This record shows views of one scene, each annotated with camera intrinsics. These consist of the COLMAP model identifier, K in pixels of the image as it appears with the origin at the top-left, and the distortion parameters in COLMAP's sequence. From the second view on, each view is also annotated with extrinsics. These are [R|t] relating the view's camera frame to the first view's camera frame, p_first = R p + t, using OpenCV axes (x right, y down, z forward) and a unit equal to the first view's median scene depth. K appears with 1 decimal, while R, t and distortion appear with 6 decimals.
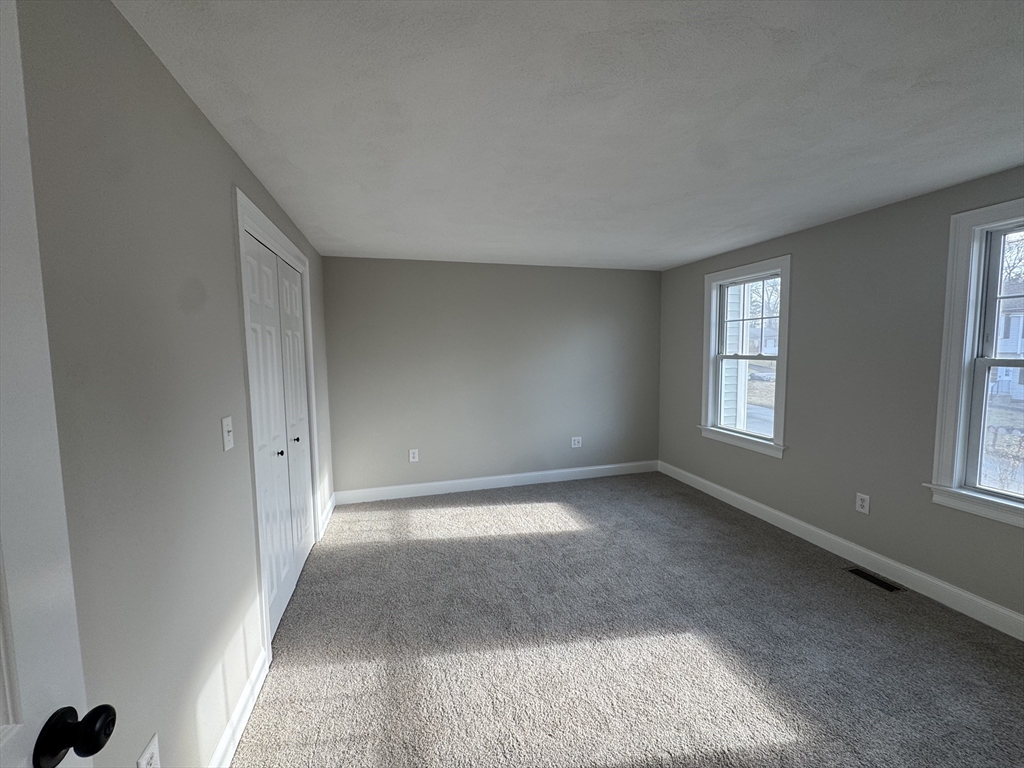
lens RADIAL K [[409.3, 0, 511.7], [0, 409.3, 379.9], [0, 0, 1]] dist [-0.004355, 0.000306]
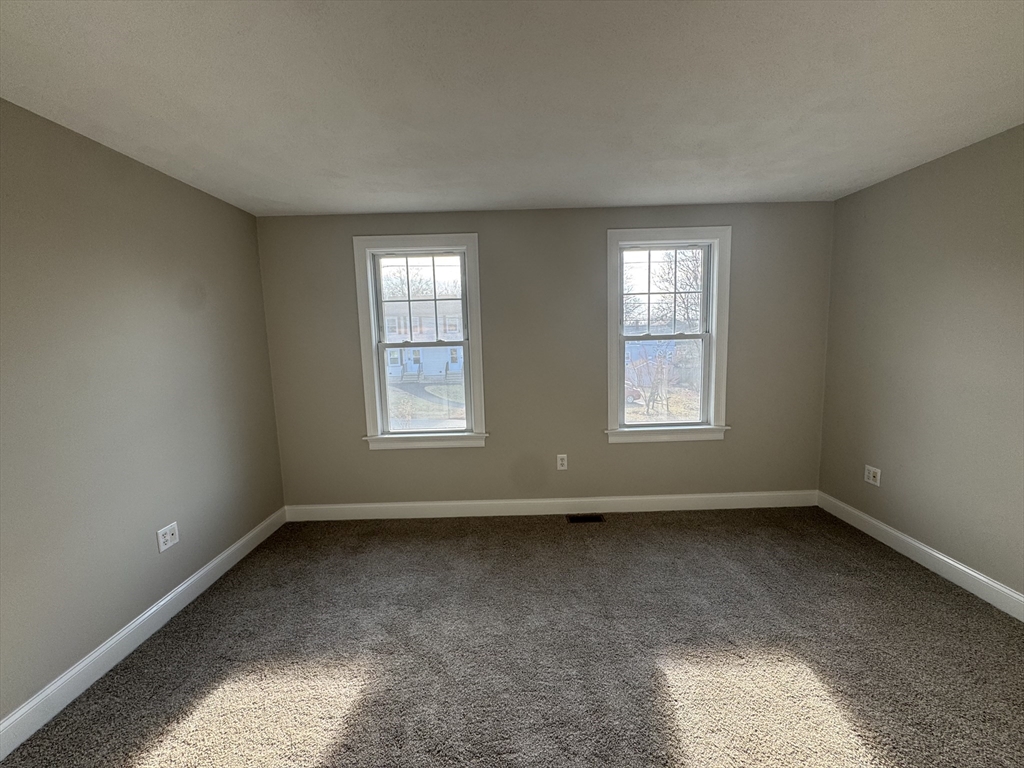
lens RADIAL K [[409.3, 0, 507.0], [0, 409.3, 382.9], [0, 0, 1]] dist [-0.004355, 0.000306]
pose [[0.262664, -0.116215, 0.957863, -0.239231], [0.099384, 0.990699, 0.092946, -0.042350], [-0.959756, 0.070782, 0.271771, 0.671254]]
